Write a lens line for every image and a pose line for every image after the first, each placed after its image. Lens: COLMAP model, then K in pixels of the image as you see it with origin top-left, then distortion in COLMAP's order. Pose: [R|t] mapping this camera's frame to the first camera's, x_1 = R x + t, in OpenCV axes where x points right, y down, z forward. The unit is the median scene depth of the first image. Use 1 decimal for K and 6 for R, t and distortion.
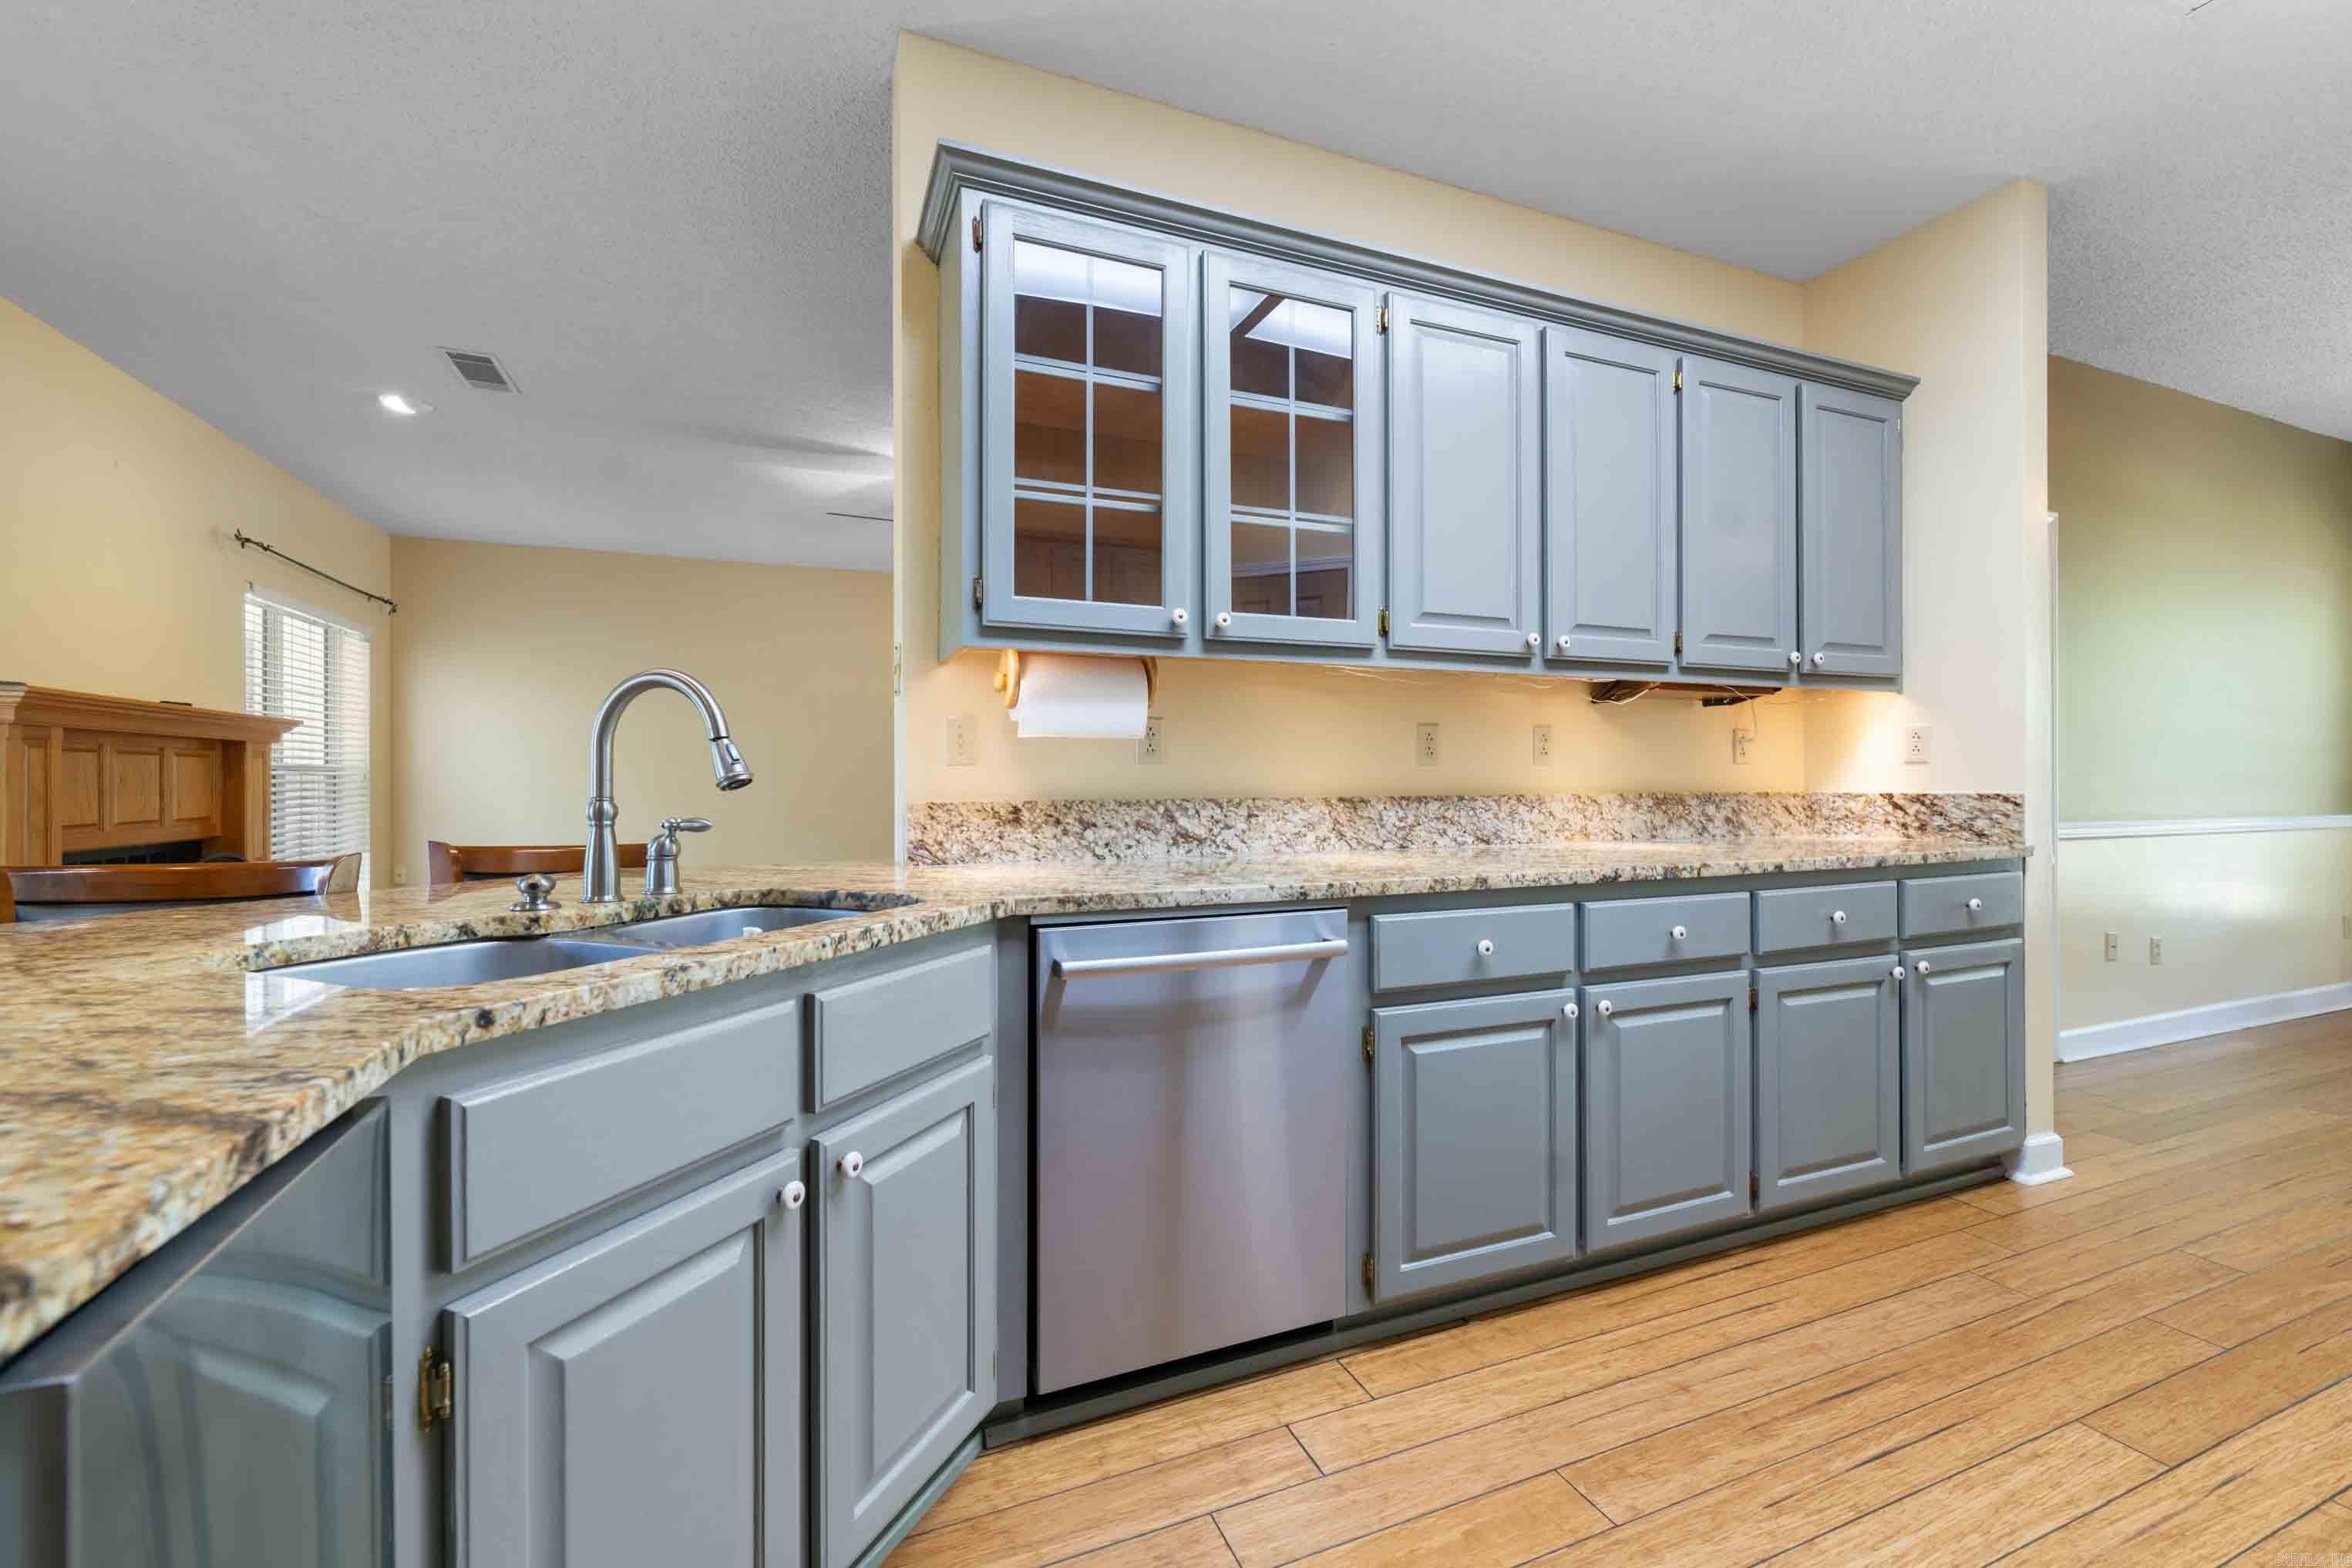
lens RADIAL K [[924.1, 0, 1176.0], [0, 924.1, 784.0], [0, 0, 1]] dist [-0.004635, -0.000010]
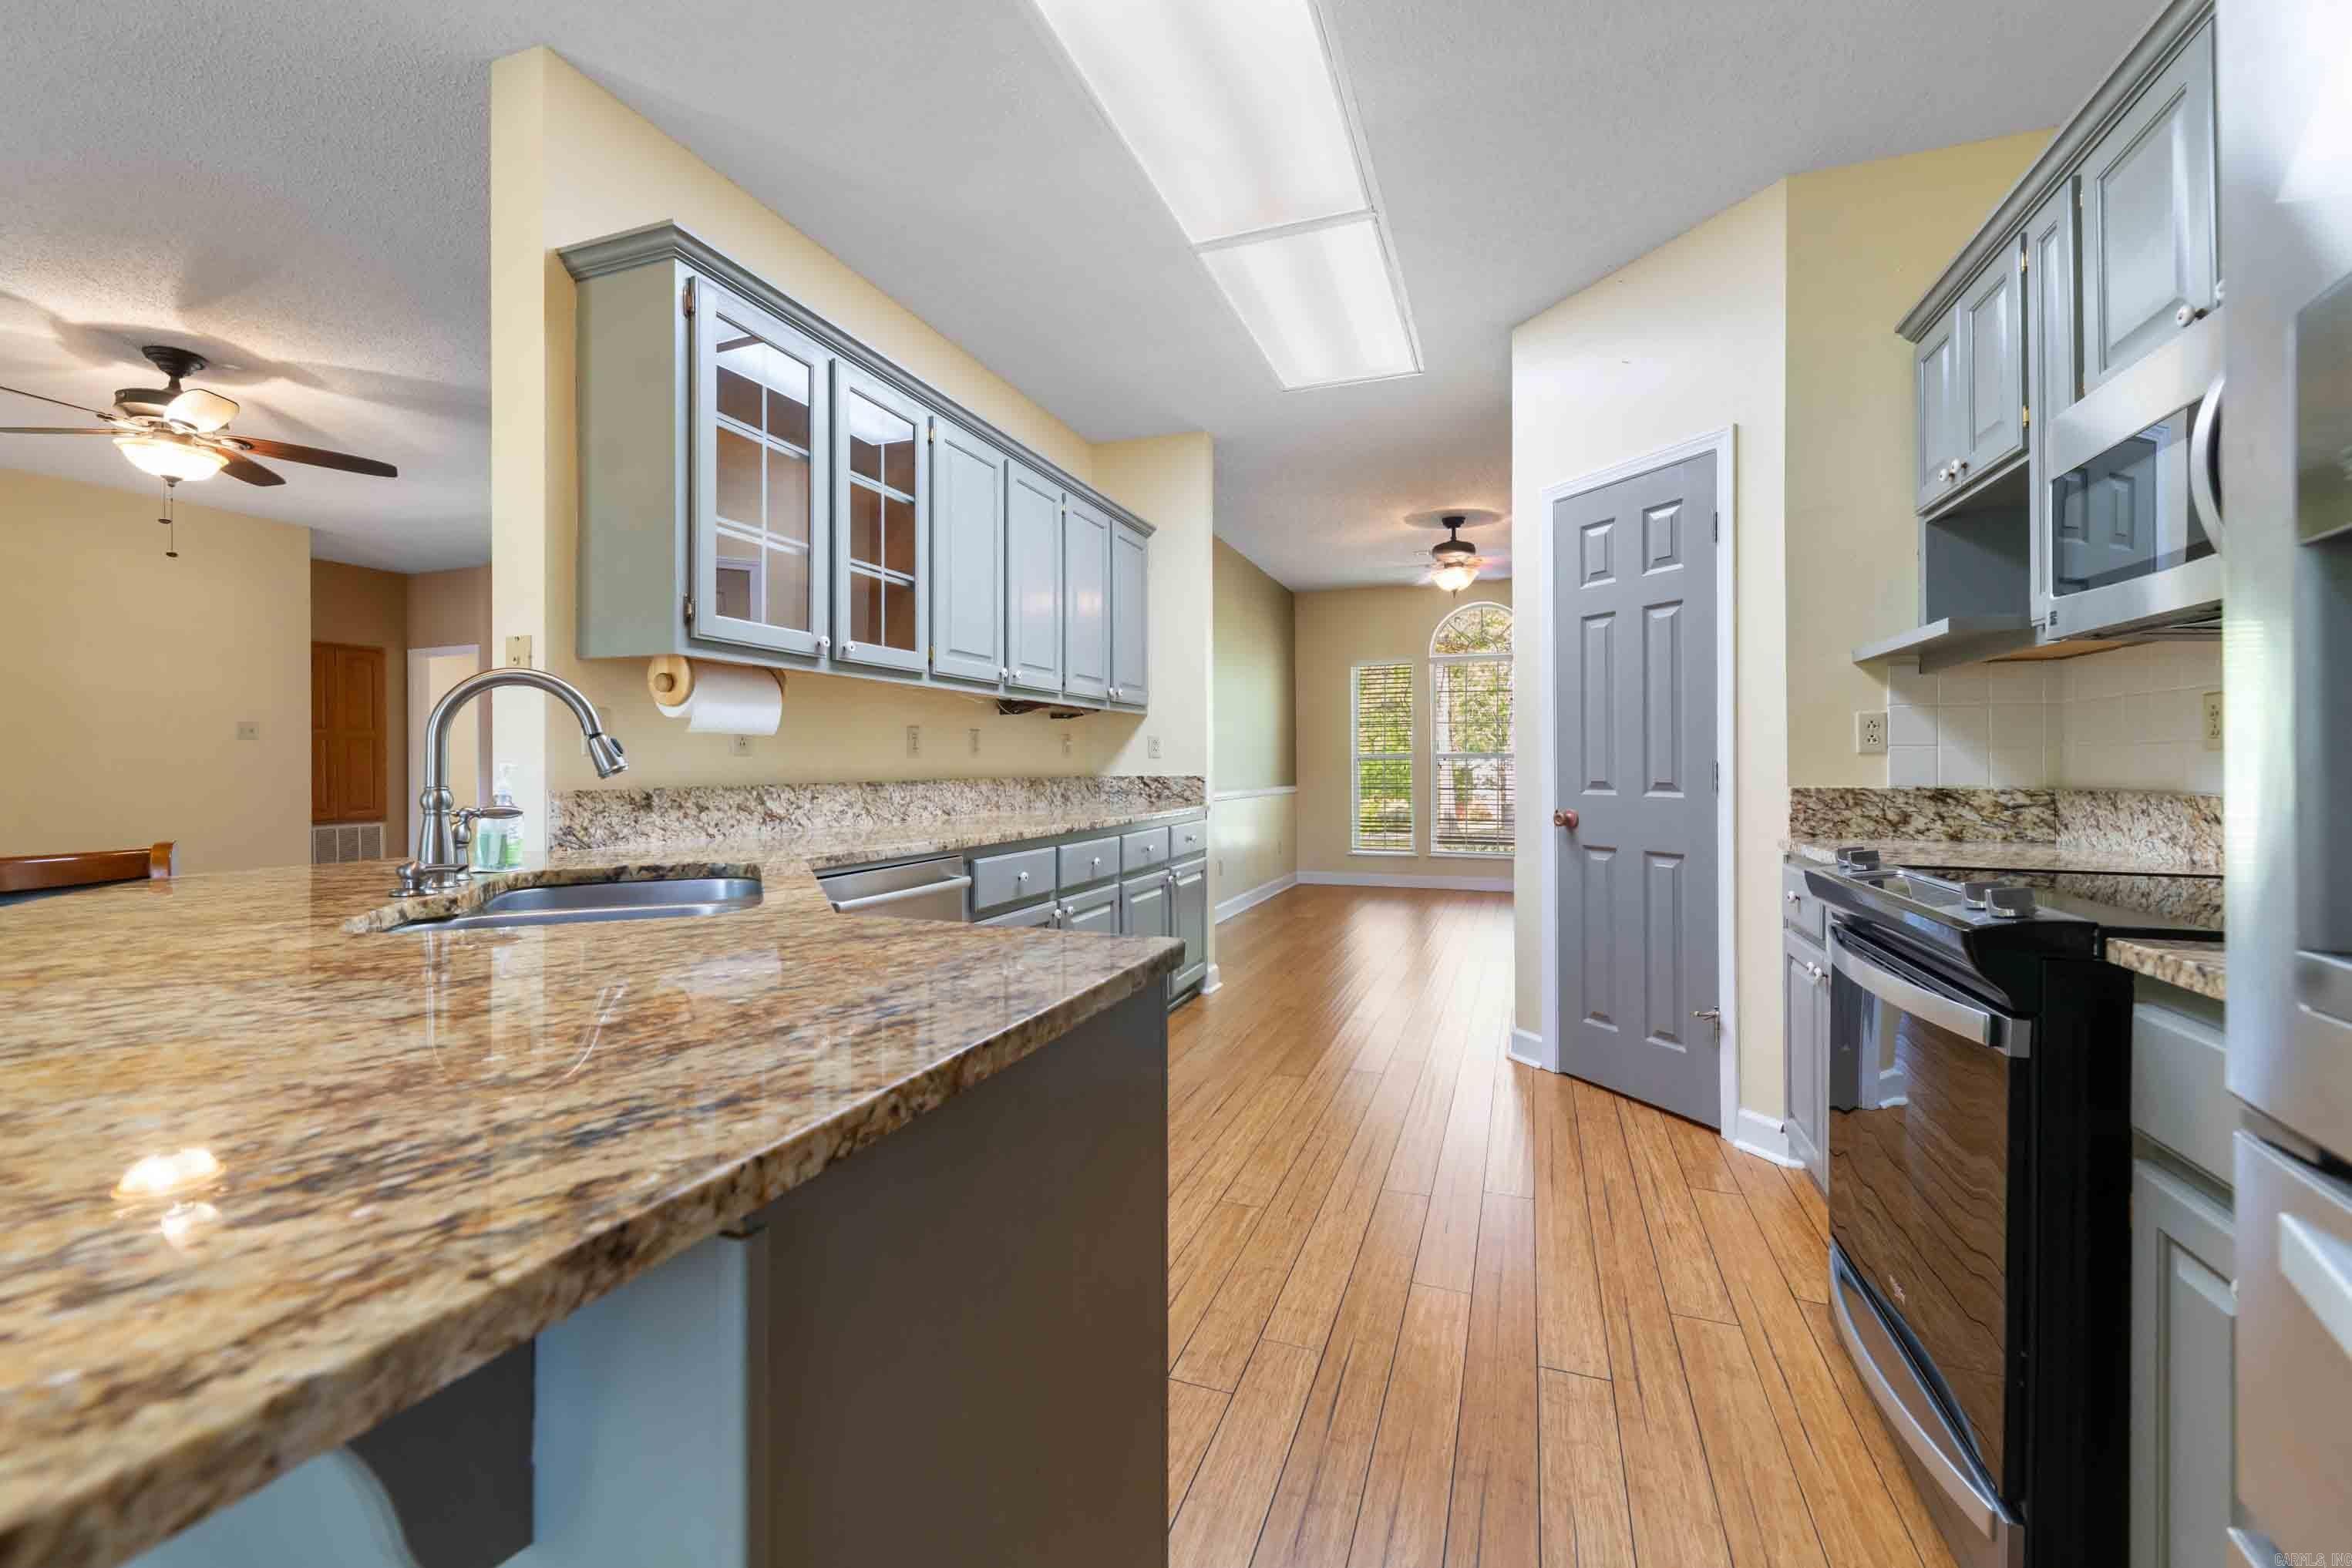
lens RADIAL K [[965.4, 0, 1175.6], [0, 965.4, 771.5], [0, 0, 1]] dist [0.001459, -0.000003]
pose [[0.661921, -0.002432, 0.749569, -0.581003], [0.001972, 0.999997, 0.001503, -0.001647], [-0.749571, 0.000483, 0.661924, -0.218616]]
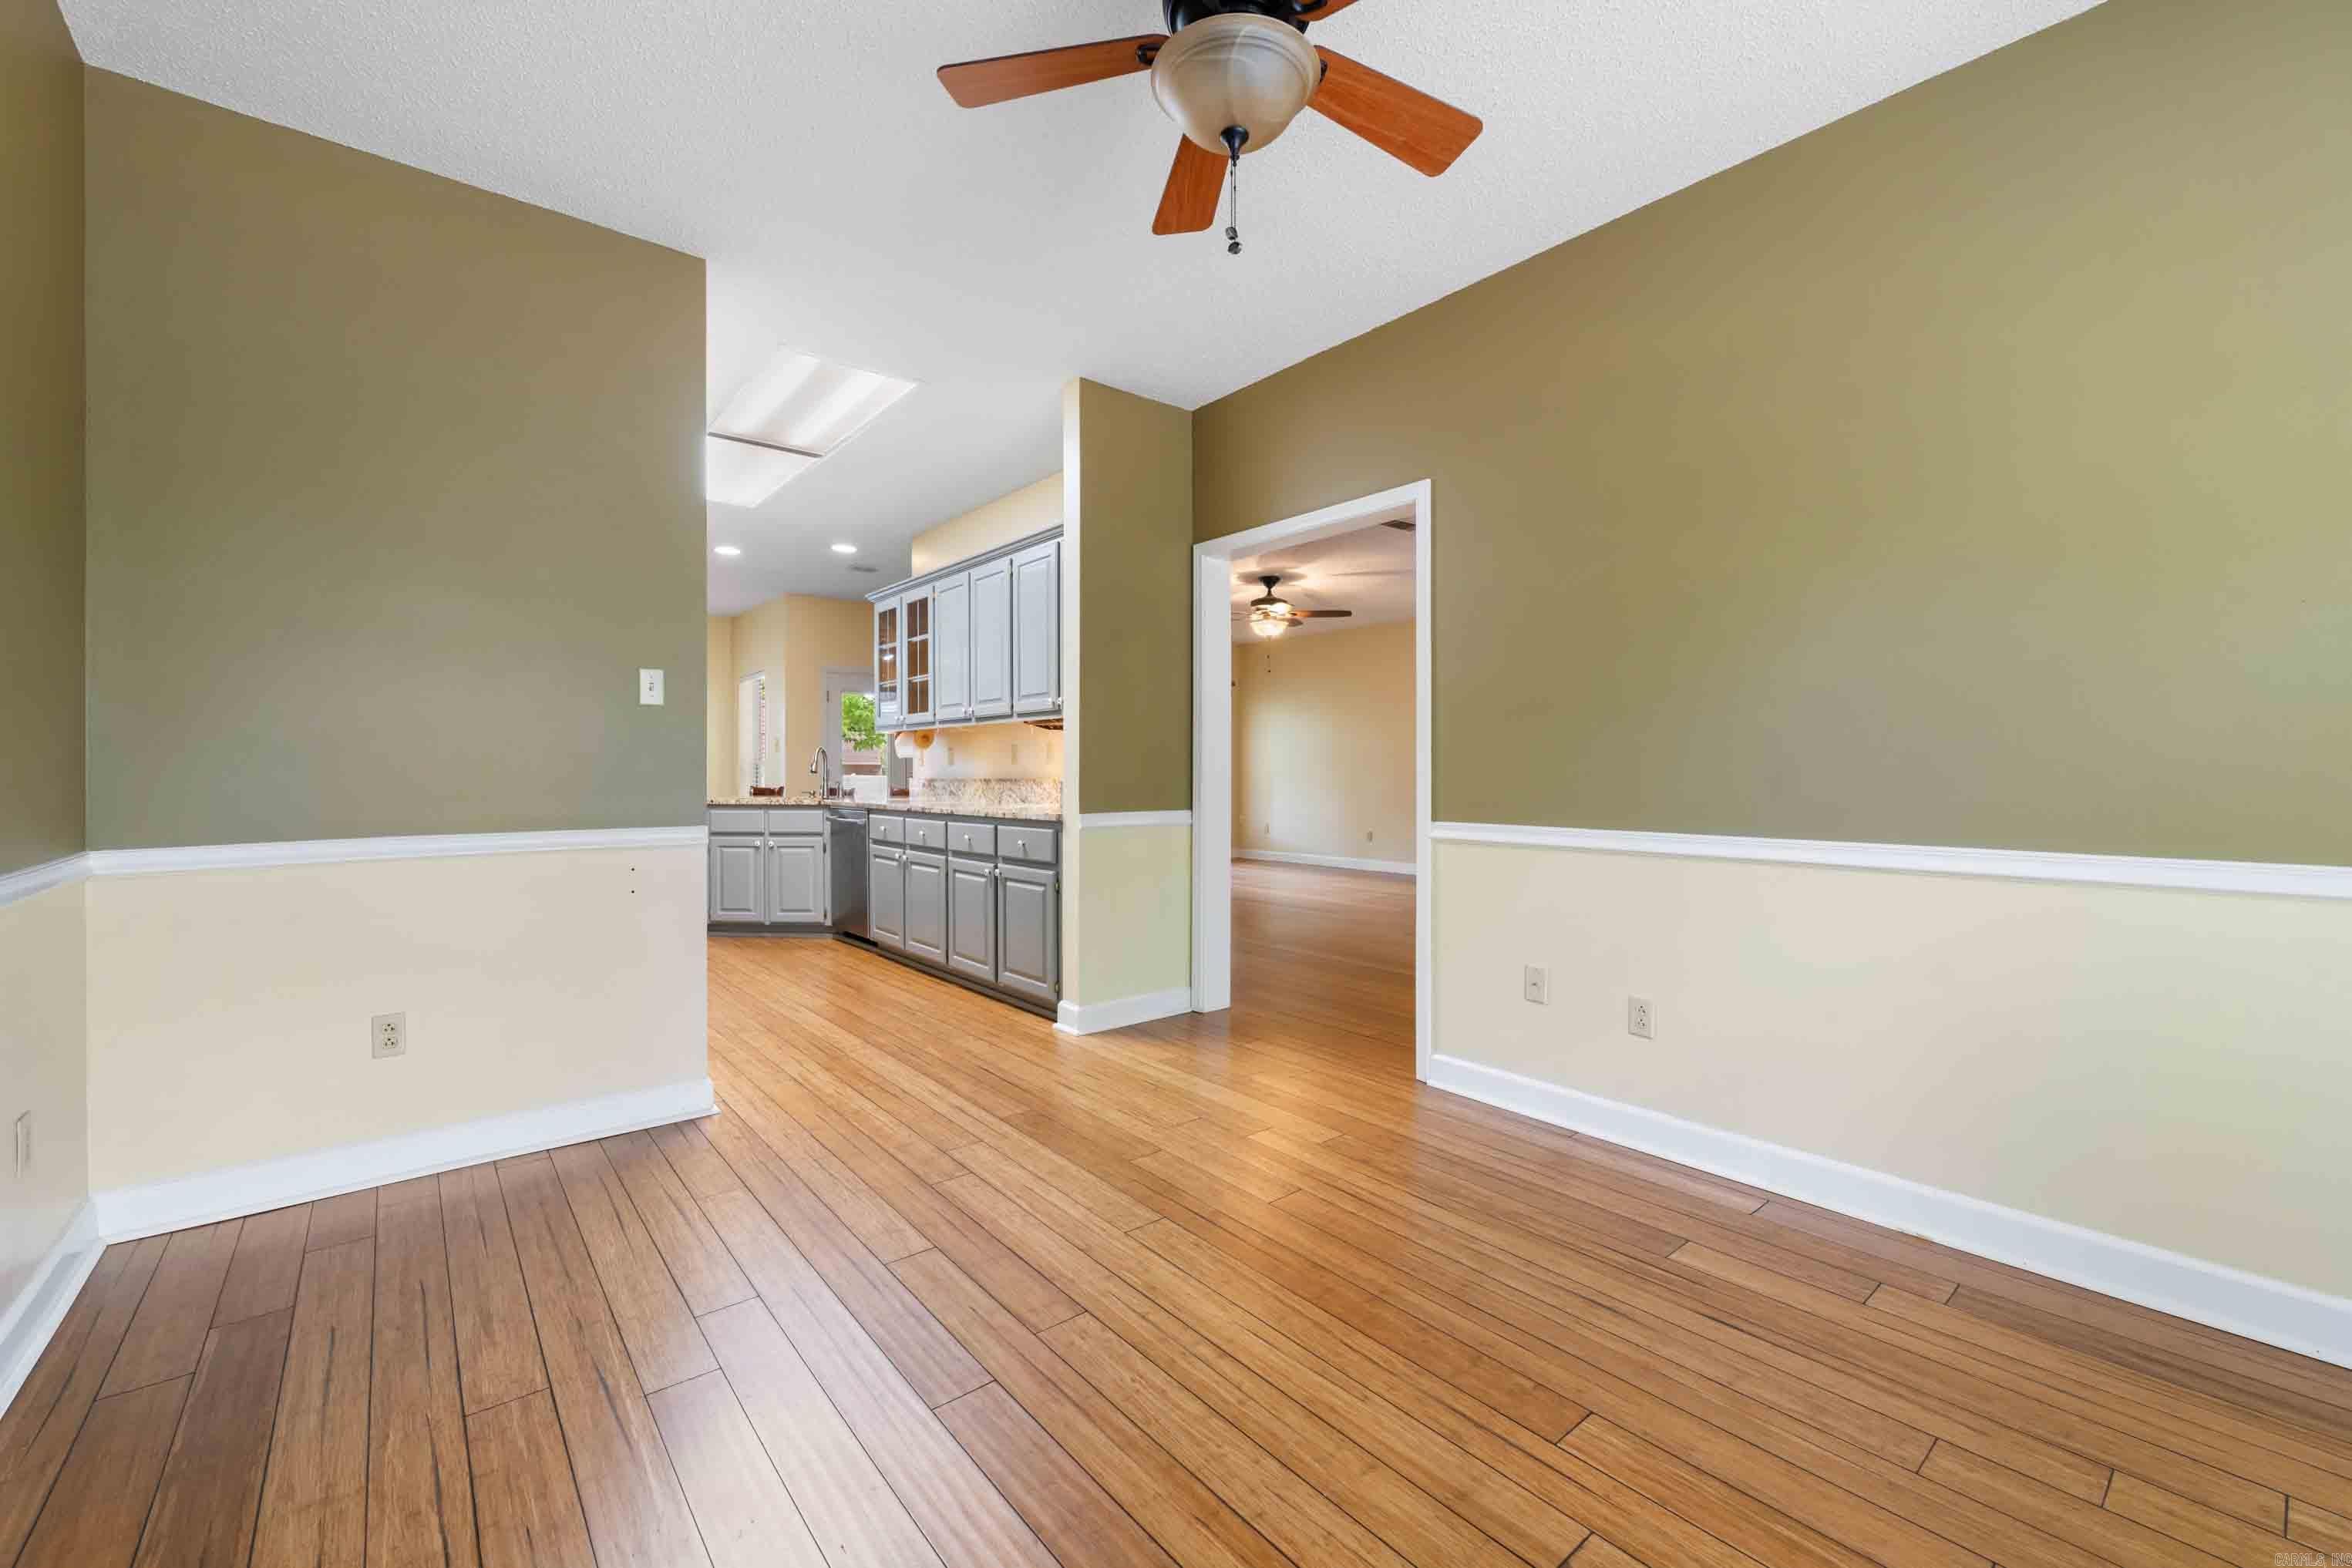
lens RADIAL K [[973.3, 0, 1181.0], [0, 973.3, 788.9], [0, 0, 1]] dist [0.001592, -0.000407]
pose [[0.299947, 0.015480, -0.953830, 2.874921], [-0.000355, 0.999870, 0.016115, -0.001184], [0.953956, -0.004495, 0.299914, 0.785403]]
